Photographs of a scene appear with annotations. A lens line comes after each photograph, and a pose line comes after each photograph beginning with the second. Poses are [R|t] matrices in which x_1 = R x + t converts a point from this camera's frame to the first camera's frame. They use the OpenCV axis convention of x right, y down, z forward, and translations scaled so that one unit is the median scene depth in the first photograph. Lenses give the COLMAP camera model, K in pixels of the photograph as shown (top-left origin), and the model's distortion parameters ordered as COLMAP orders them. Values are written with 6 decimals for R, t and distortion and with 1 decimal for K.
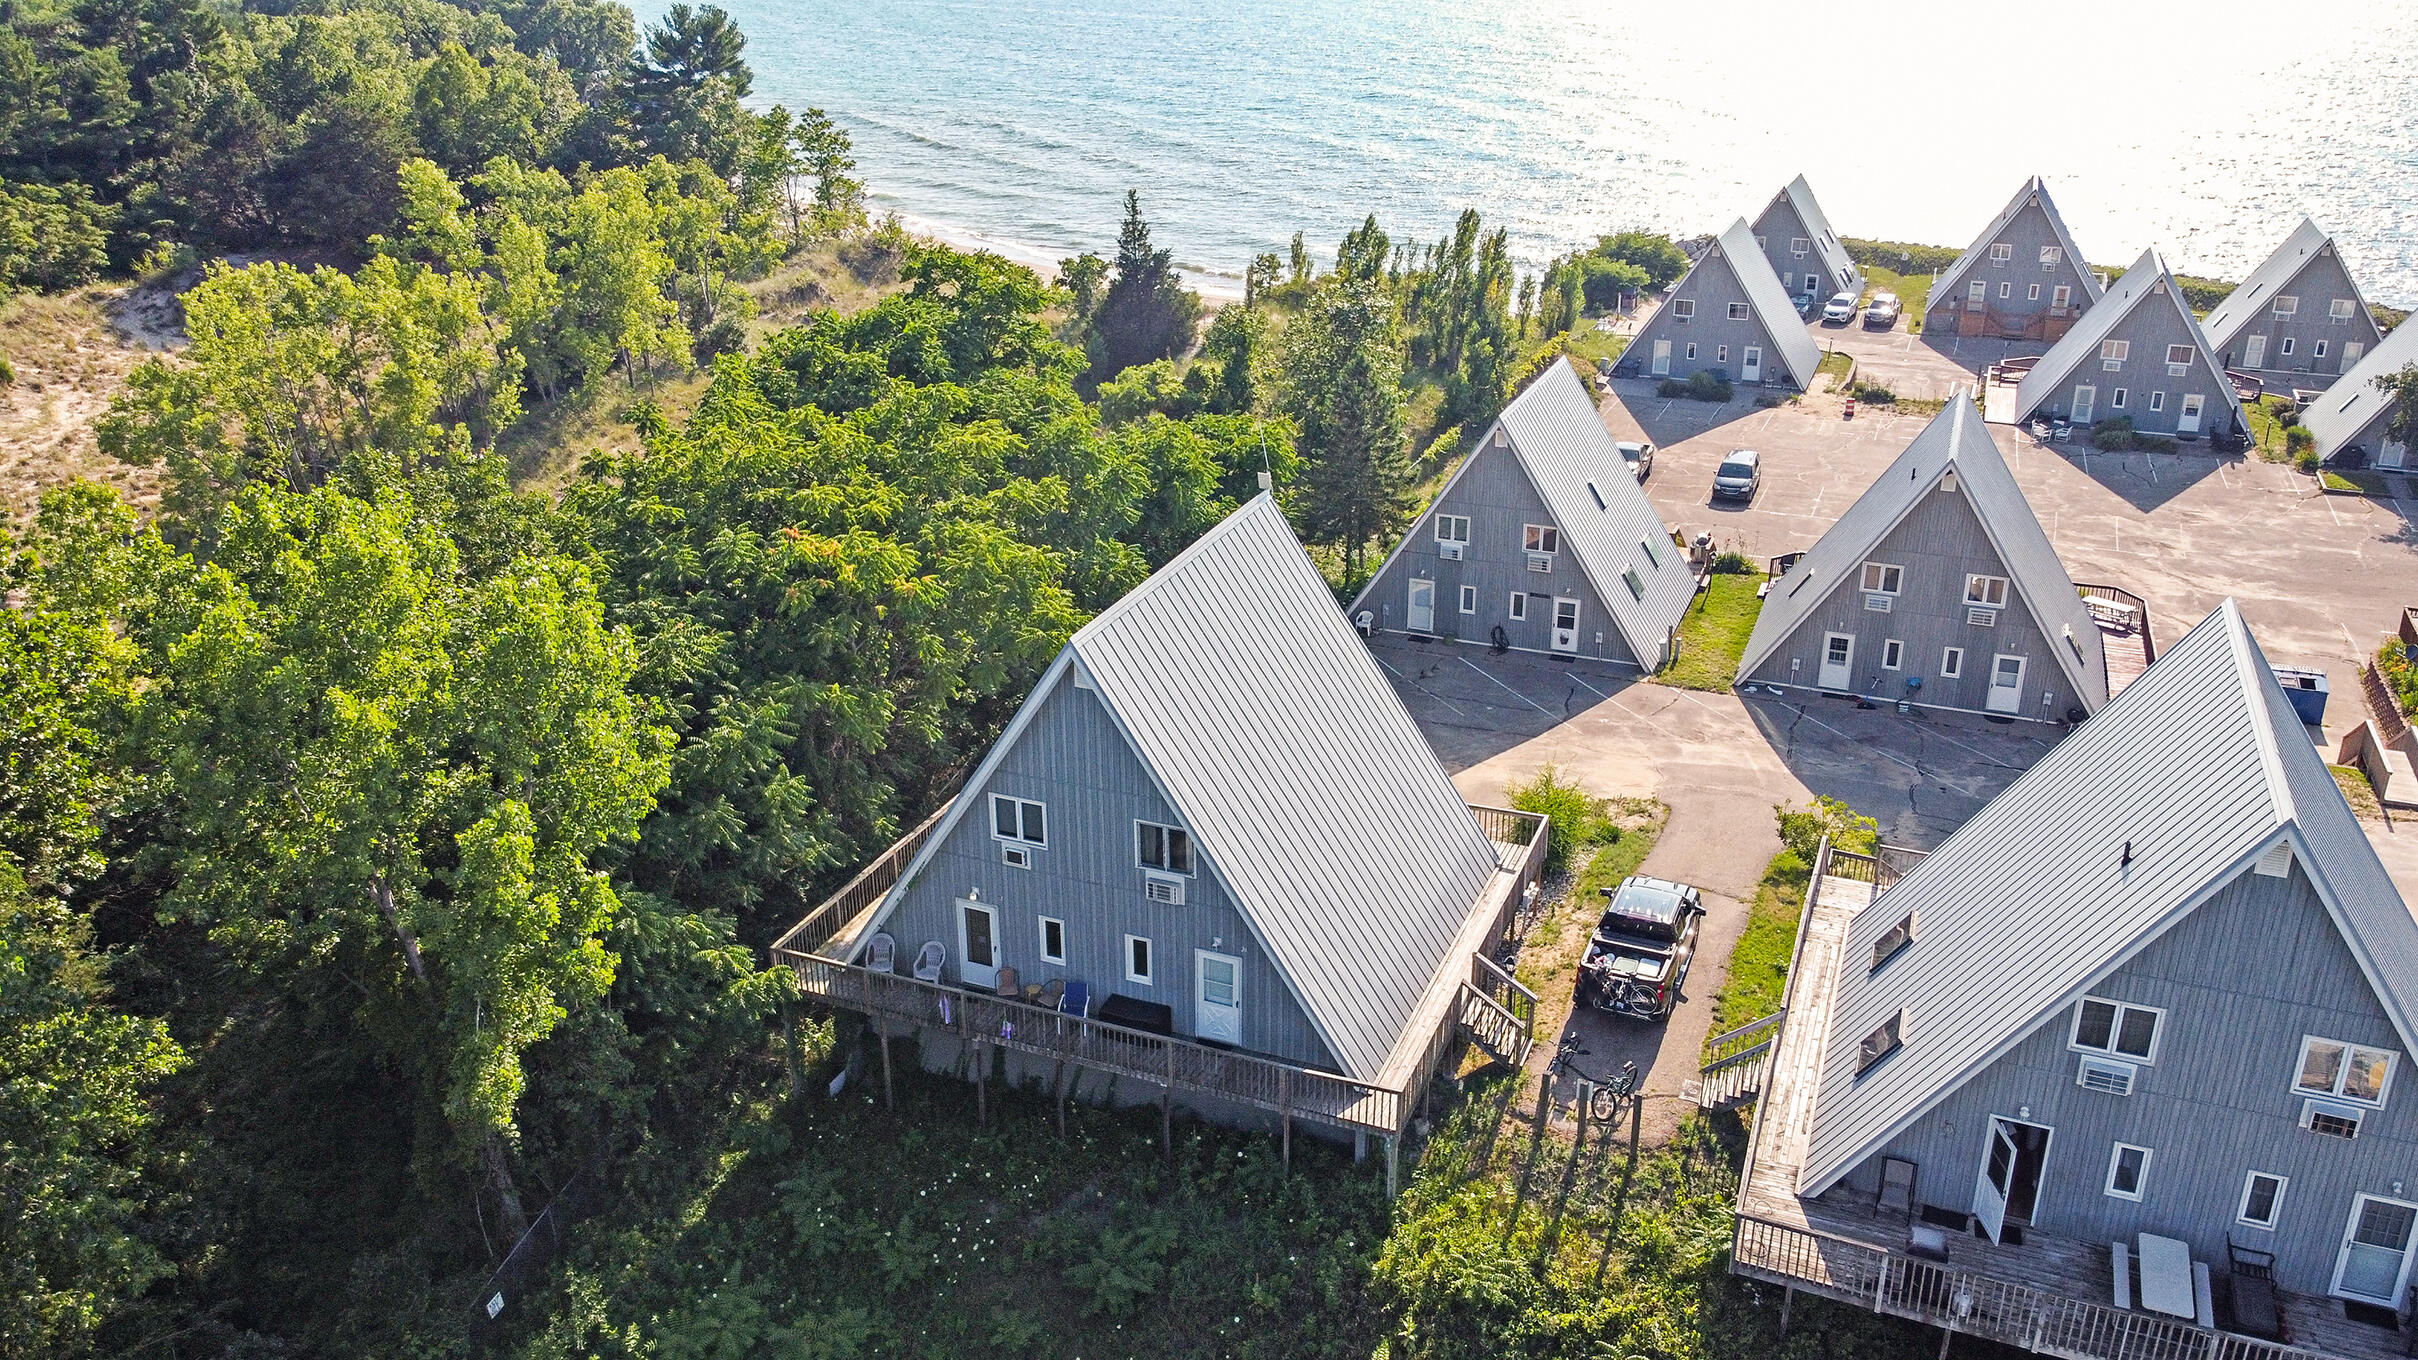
lens RADIAL K [[1891.6, 0, 1124.9], [0, 1891.6, 720.2], [0, 0, 1]] dist [-0.008493, -0.002353]
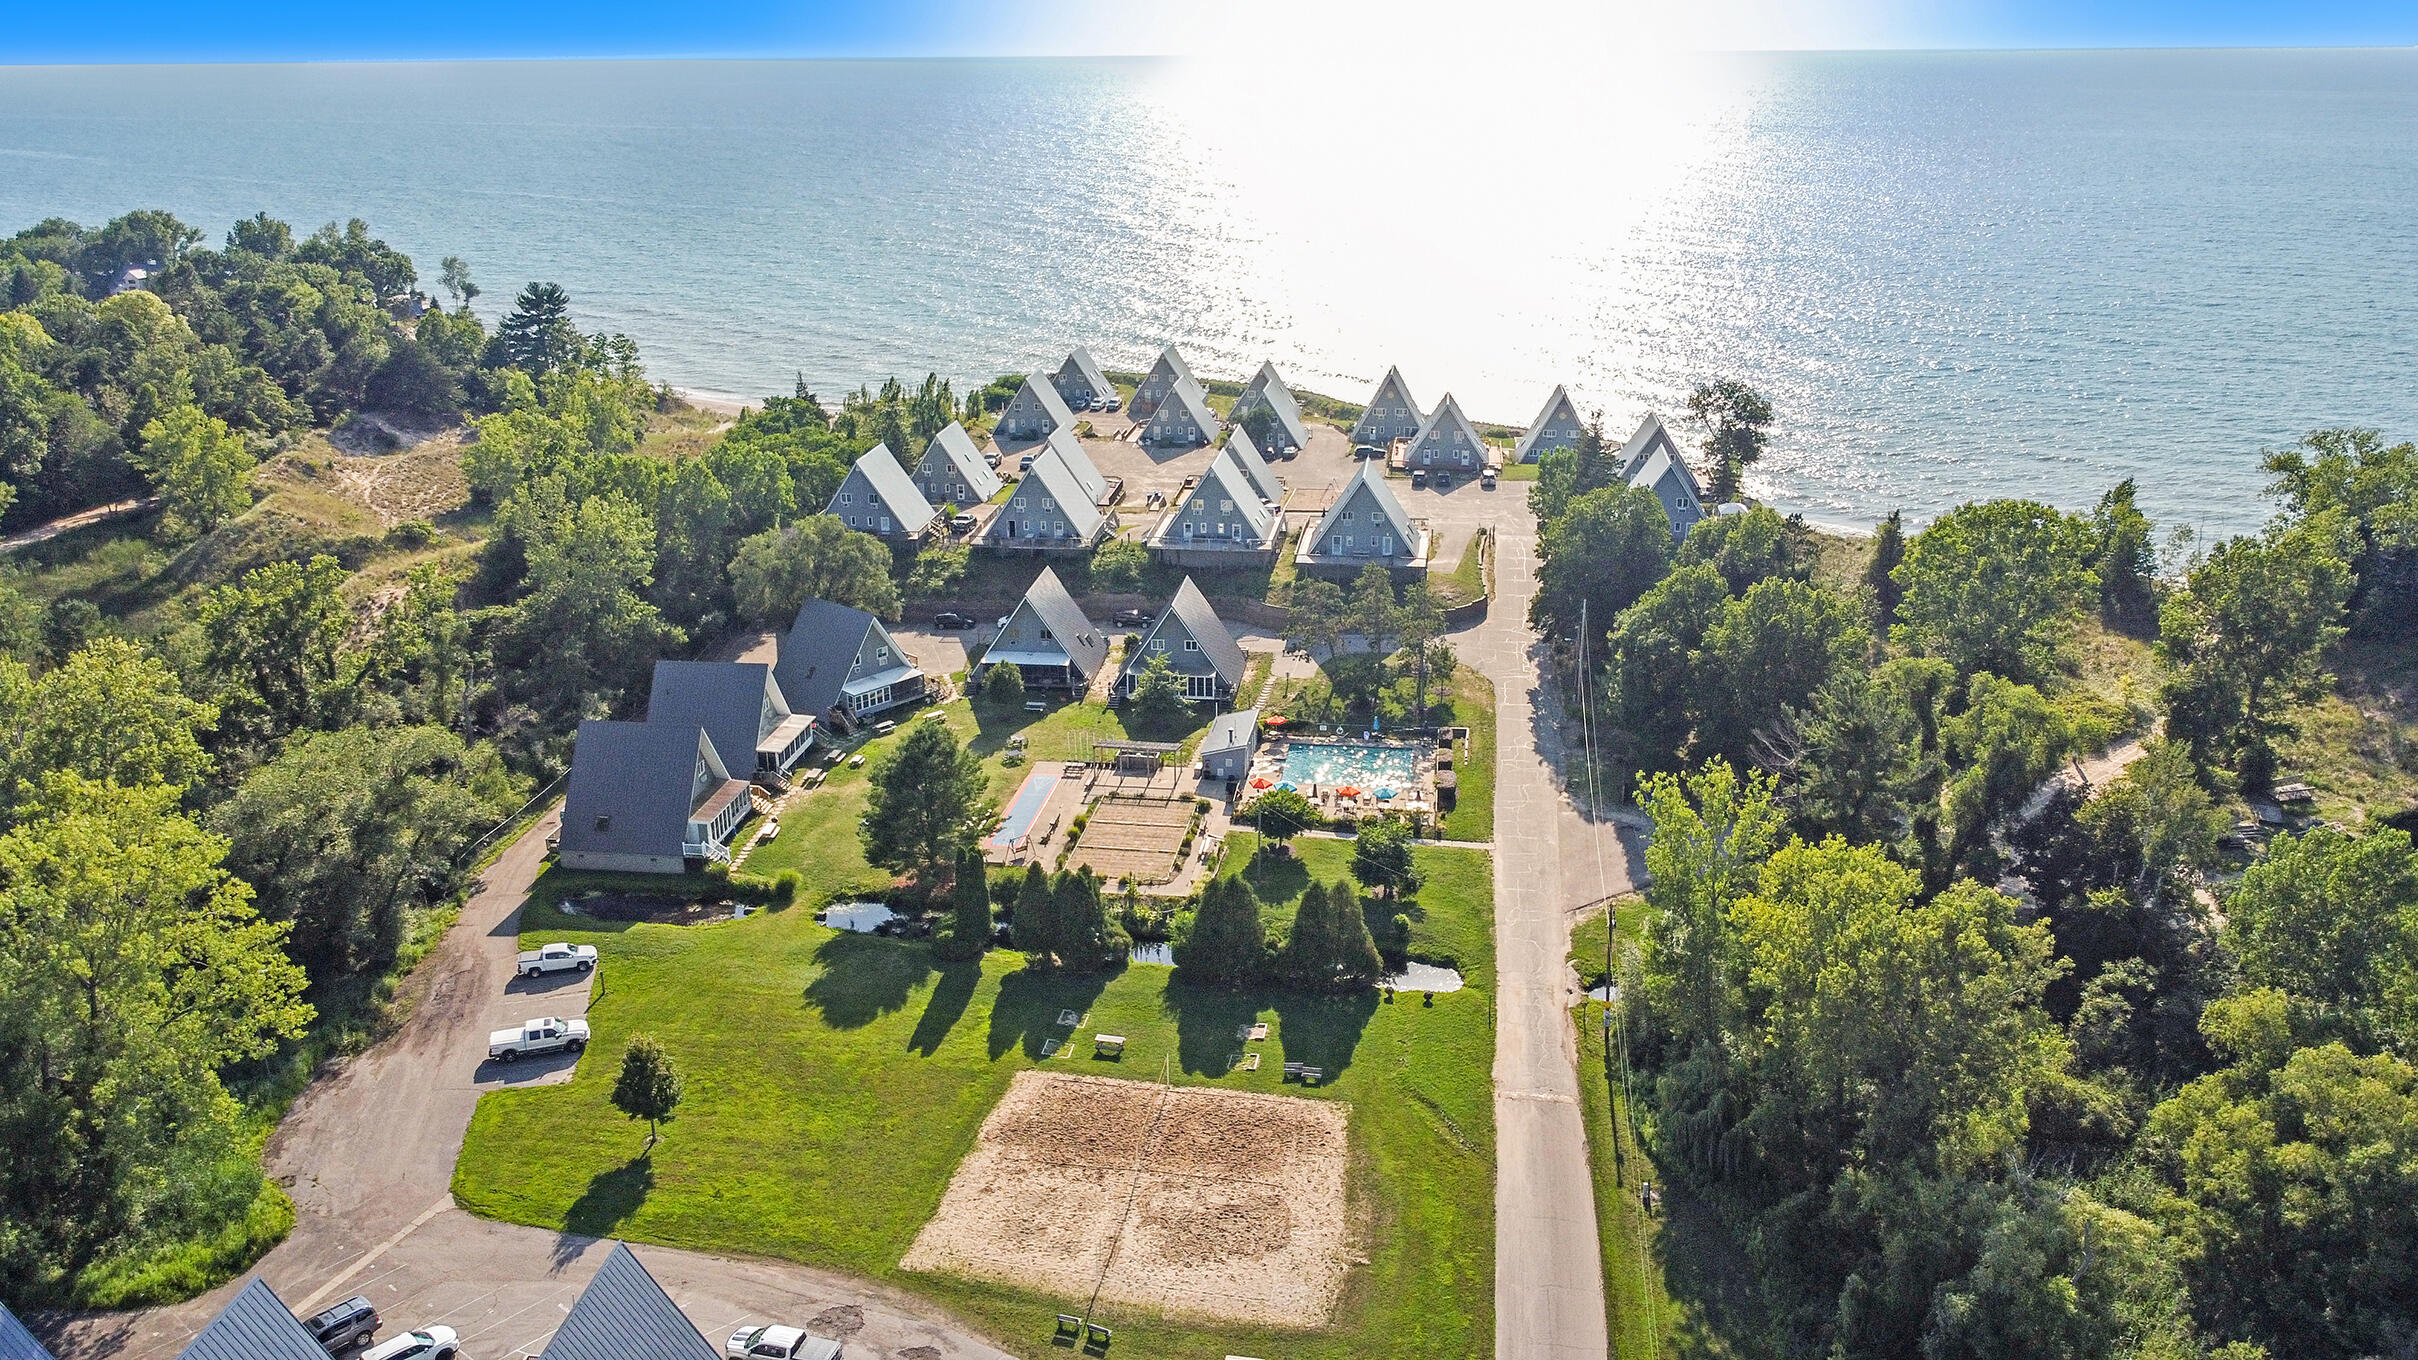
lens RADIAL K [[1891.6, 0, 1124.9], [0, 1891.6, 720.2], [0, 0, 1]] dist [-0.008493, -0.002353]
pose [[0.967527, -0.085892, 0.237727, -0.198437], [0.100742, 0.993604, -0.051016, 0.330884], [-0.231825, 0.073309, 0.969991, -1.406962]]
